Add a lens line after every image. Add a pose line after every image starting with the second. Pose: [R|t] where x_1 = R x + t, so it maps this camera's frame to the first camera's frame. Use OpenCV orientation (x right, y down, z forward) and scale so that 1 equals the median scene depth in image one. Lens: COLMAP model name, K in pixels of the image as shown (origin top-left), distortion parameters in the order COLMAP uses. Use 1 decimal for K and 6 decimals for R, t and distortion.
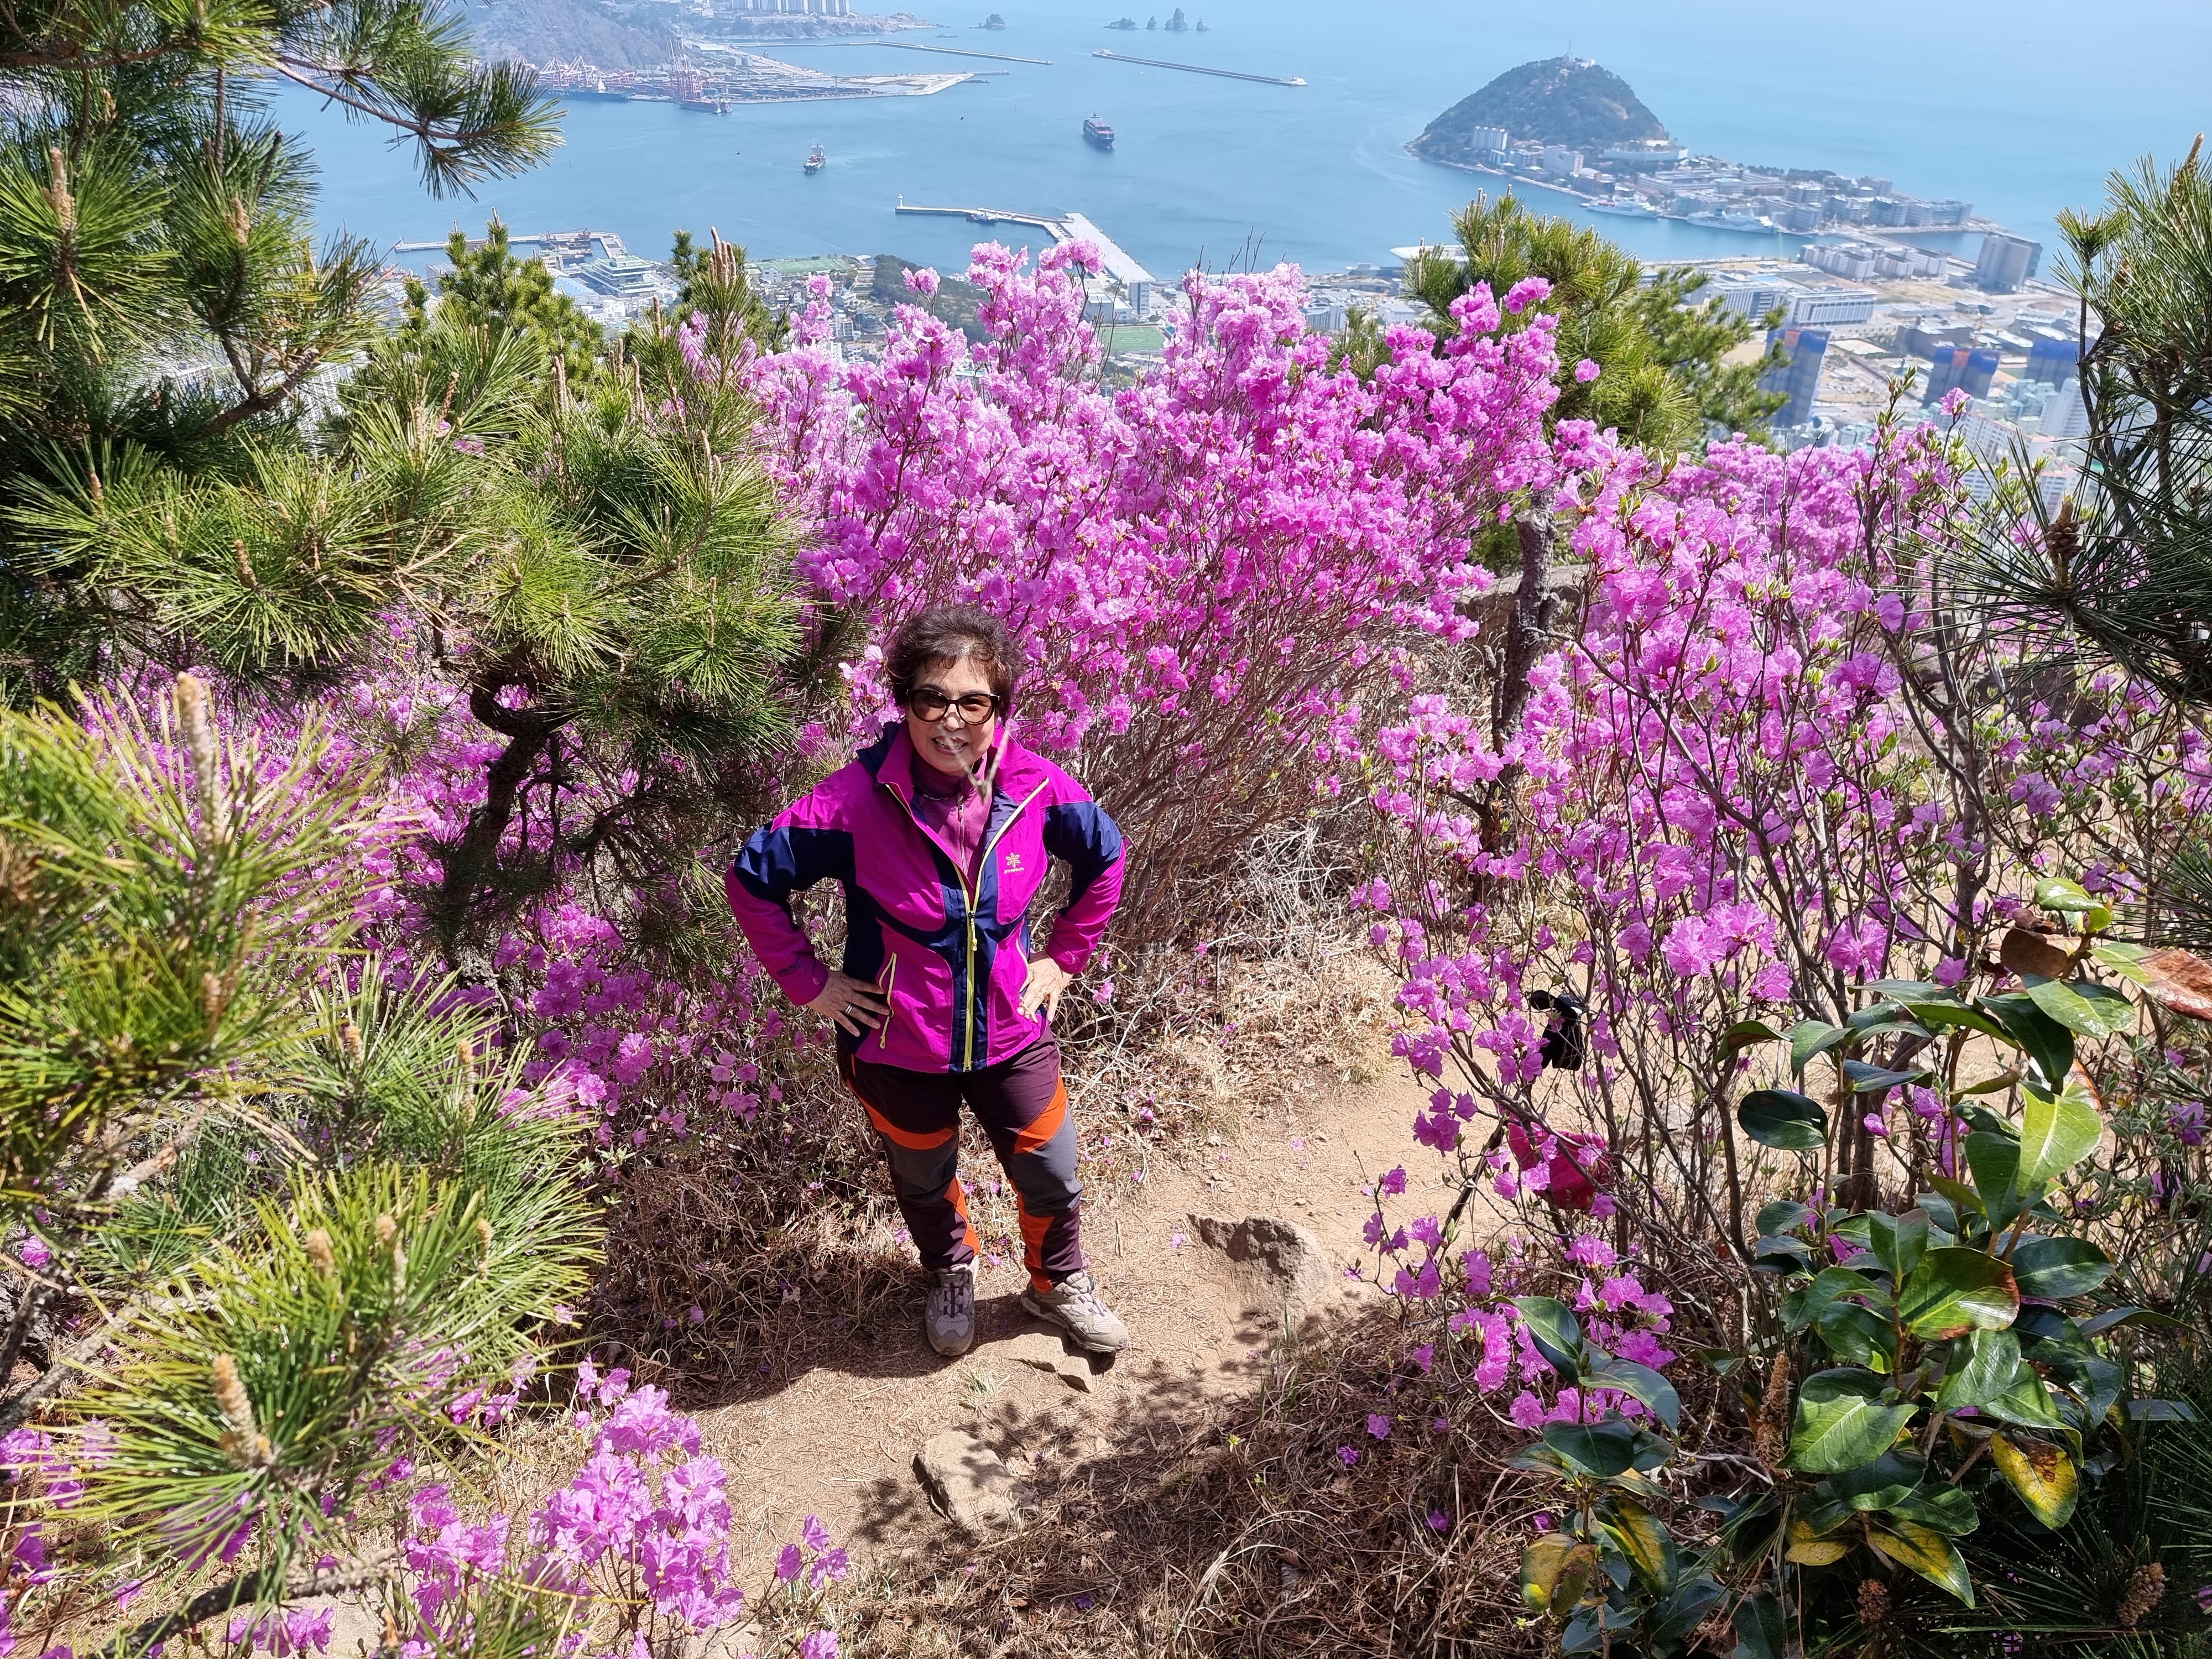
lens RADIAL K [[1623.3, 0, 1087.1], [0, 1623.3, 834.2], [0, 0, 1]] dist [0.064532, -0.088073]
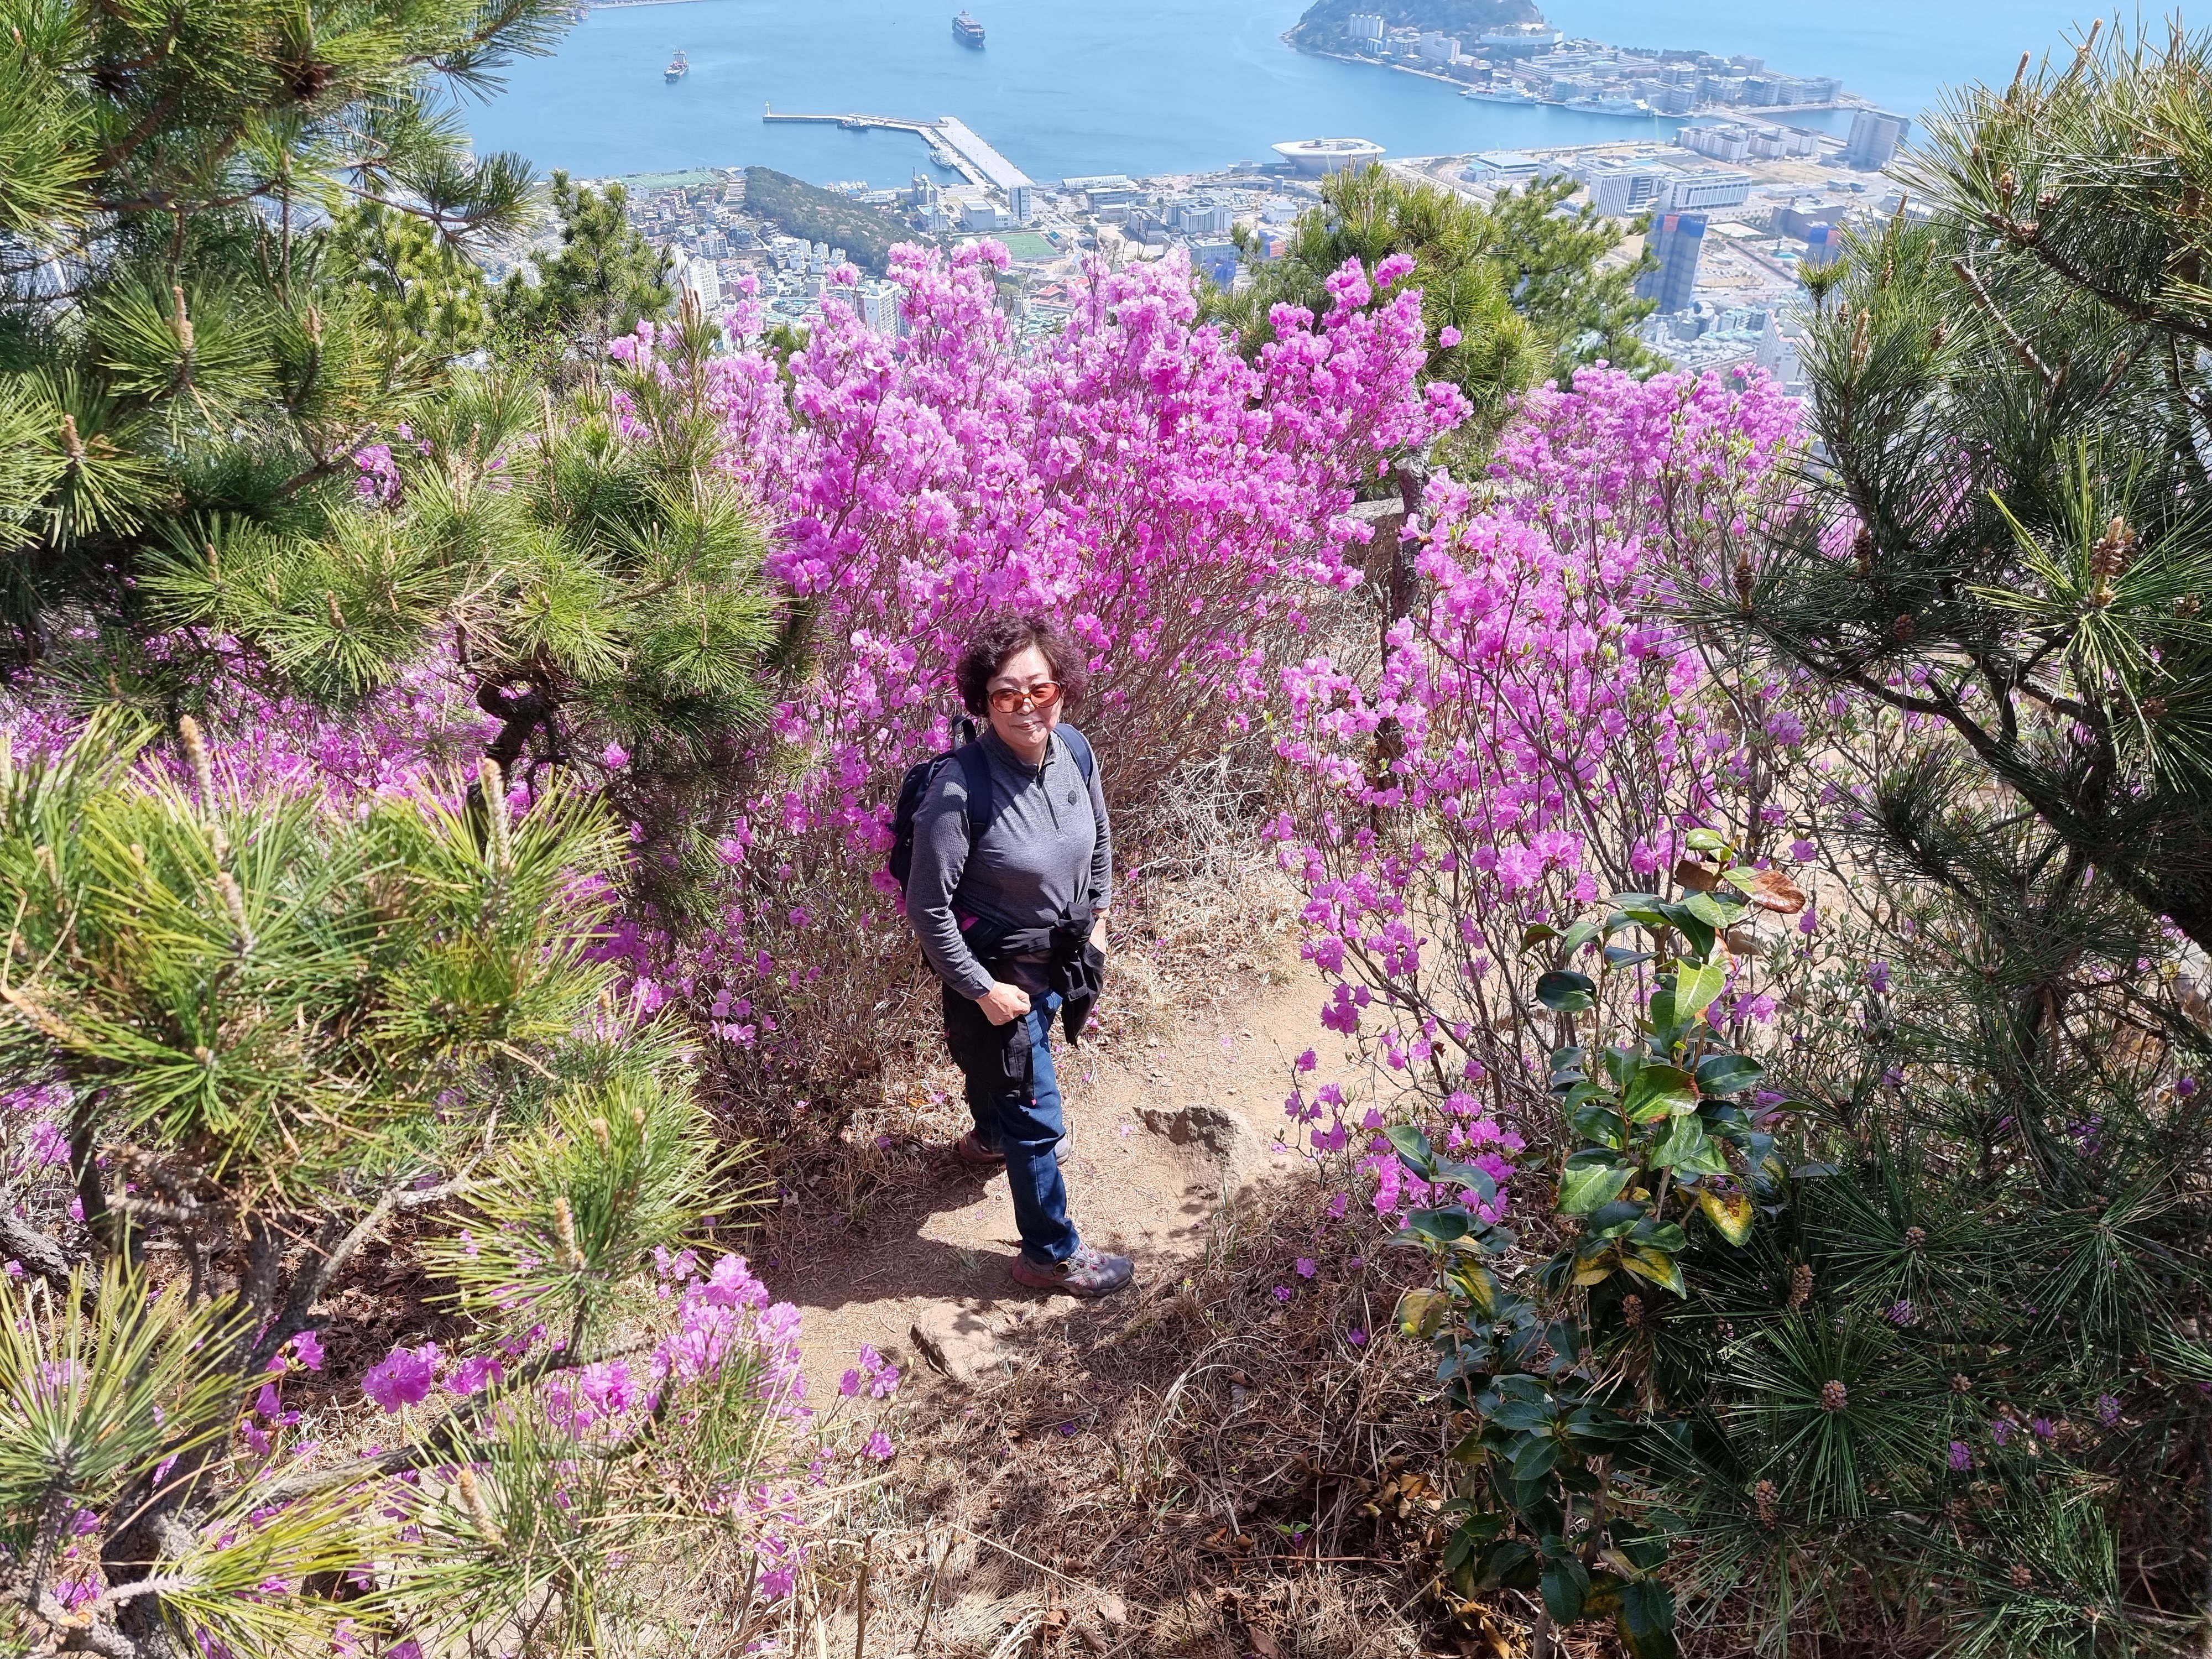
lens RADIAL K [[1623.3, 0, 1087.1], [0, 1623.3, 834.2], [0, 0, 1]] dist [0.064532, -0.088073]
pose [[0.997090, -0.056155, 0.051558, -0.025280], [0.053461, 0.997203, 0.052223, -0.025262], [-0.054347, -0.049315, 0.997304, -0.167588]]
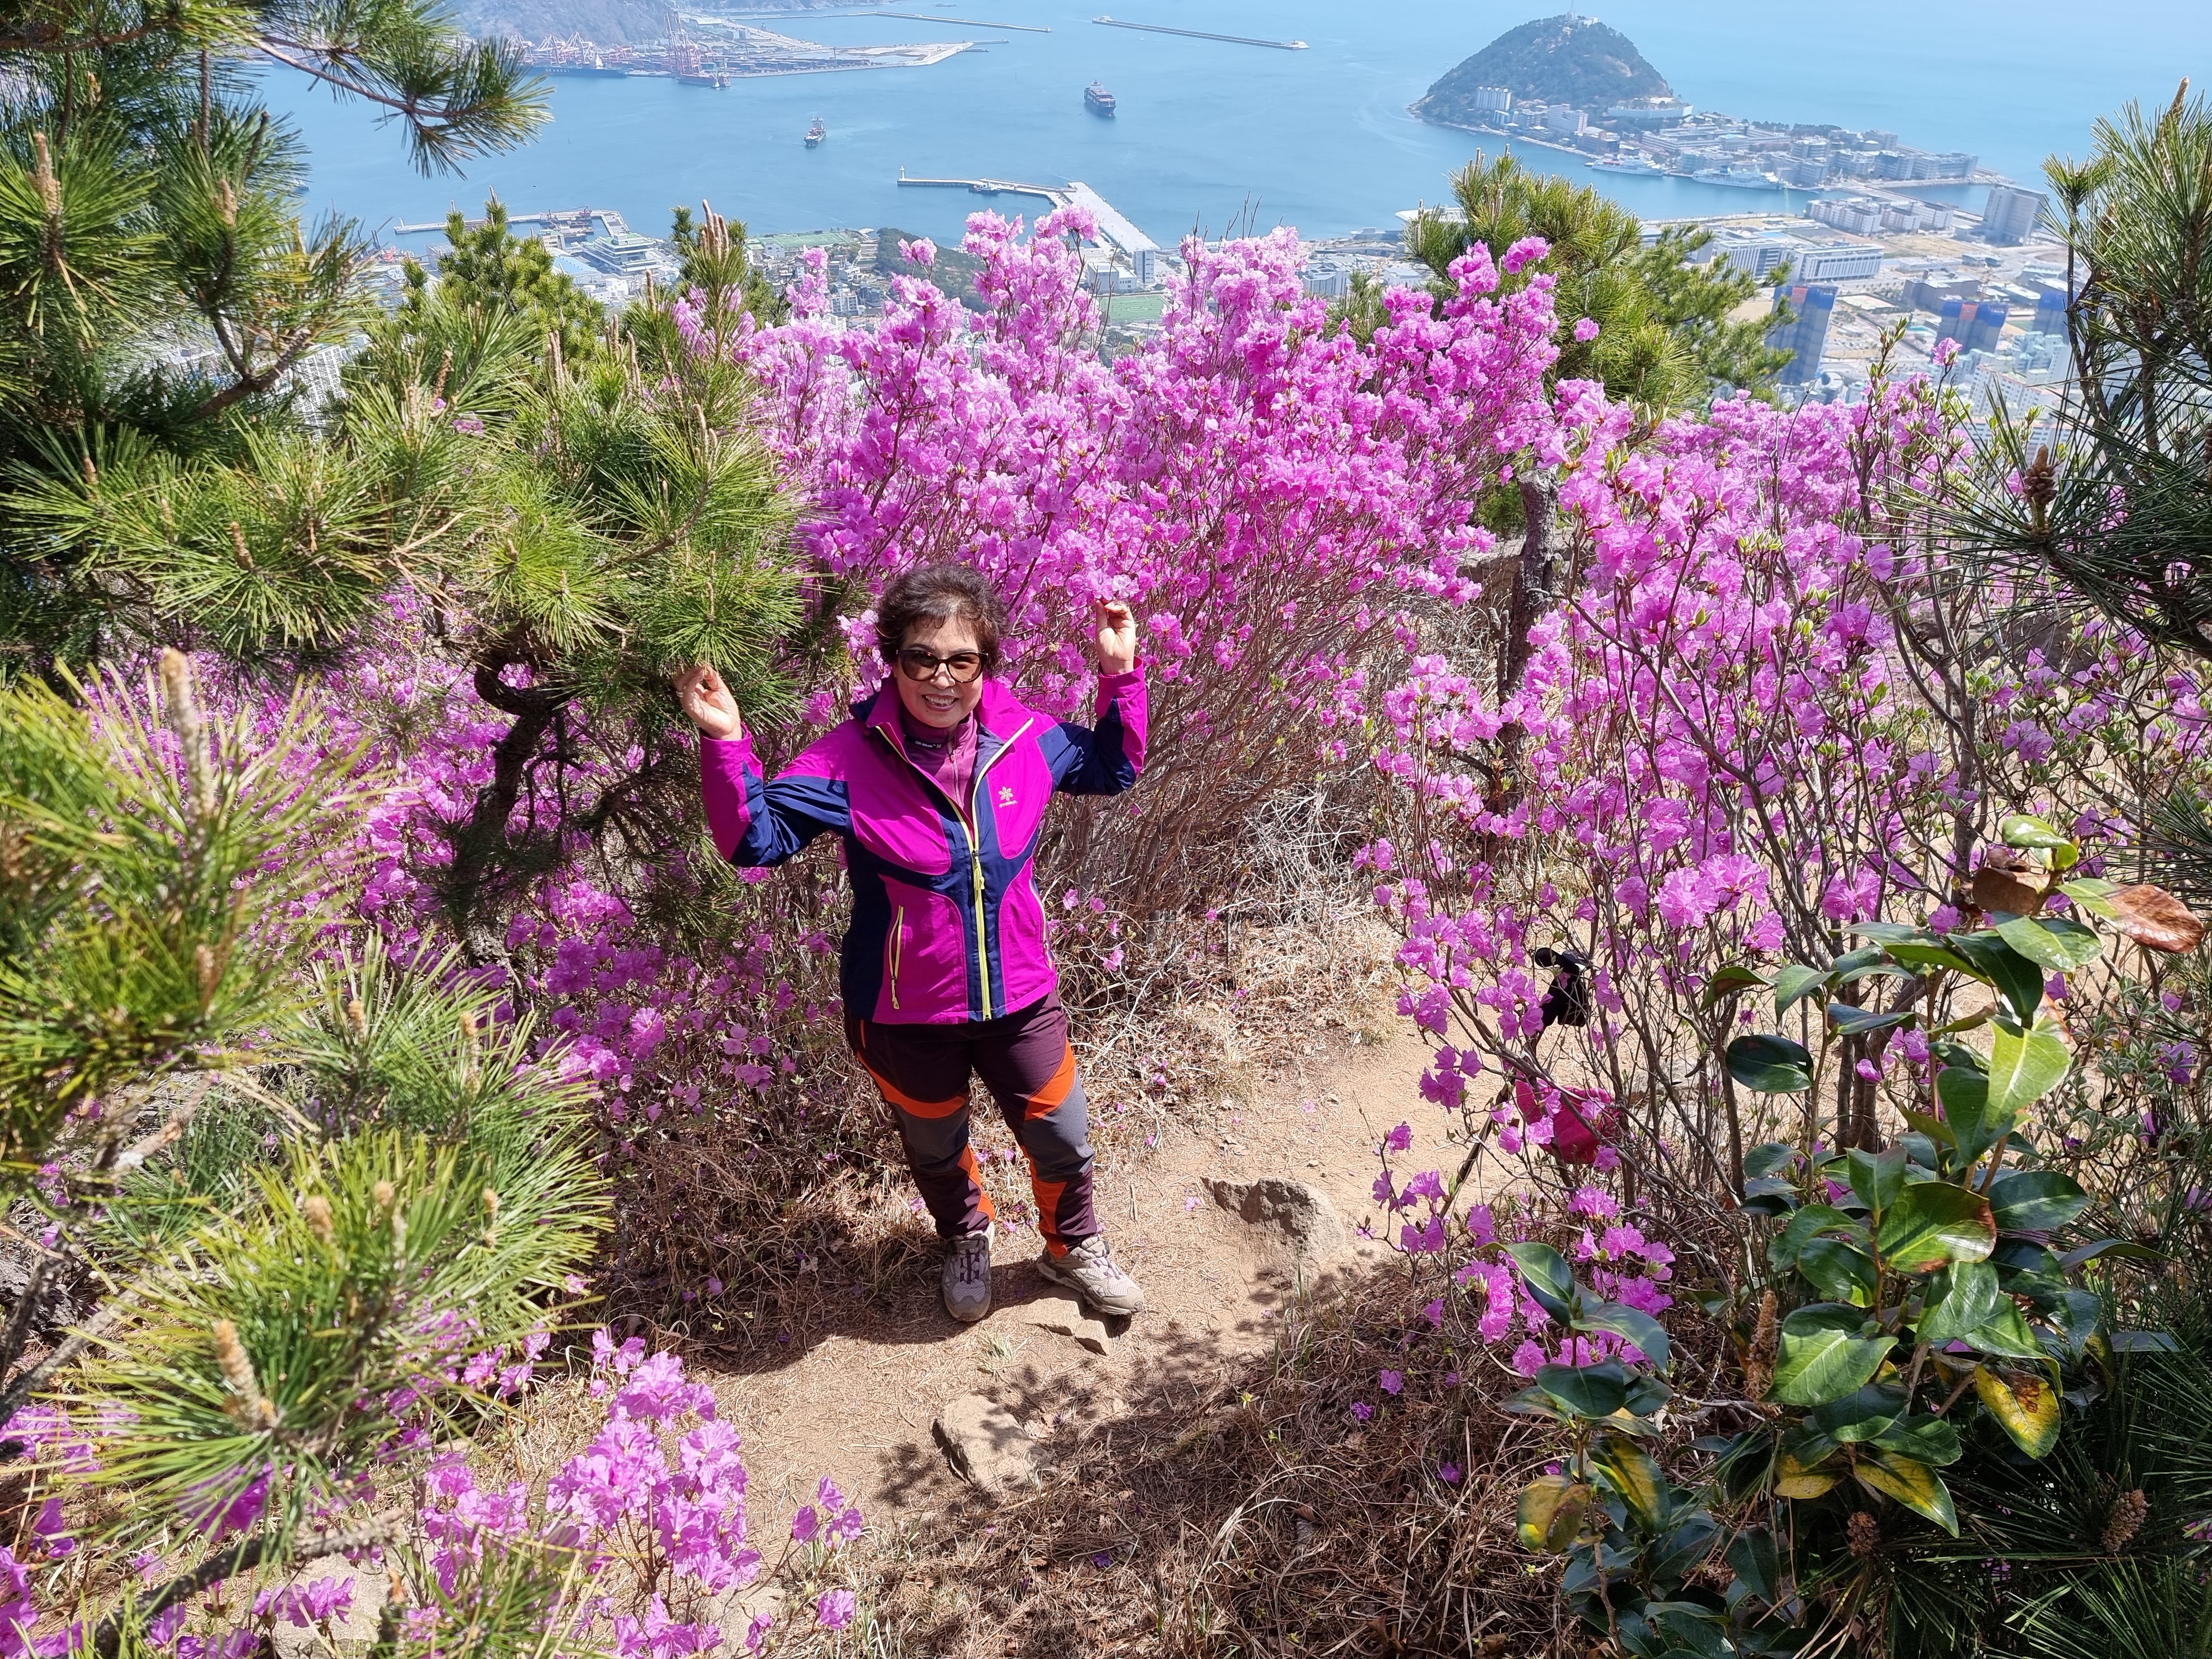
lens RADIAL K [[1620.4, 0, 1106.0], [0, 1620.4, 829.5], [0, 0, 1]] dist [0.067309, -0.089821]
pose [[0.999811, -0.019360, 0.001878, 0.006785], [0.019331, 0.999708, 0.014519, 0.002921], [-0.002159, -0.014480, 0.999893, -0.003264]]
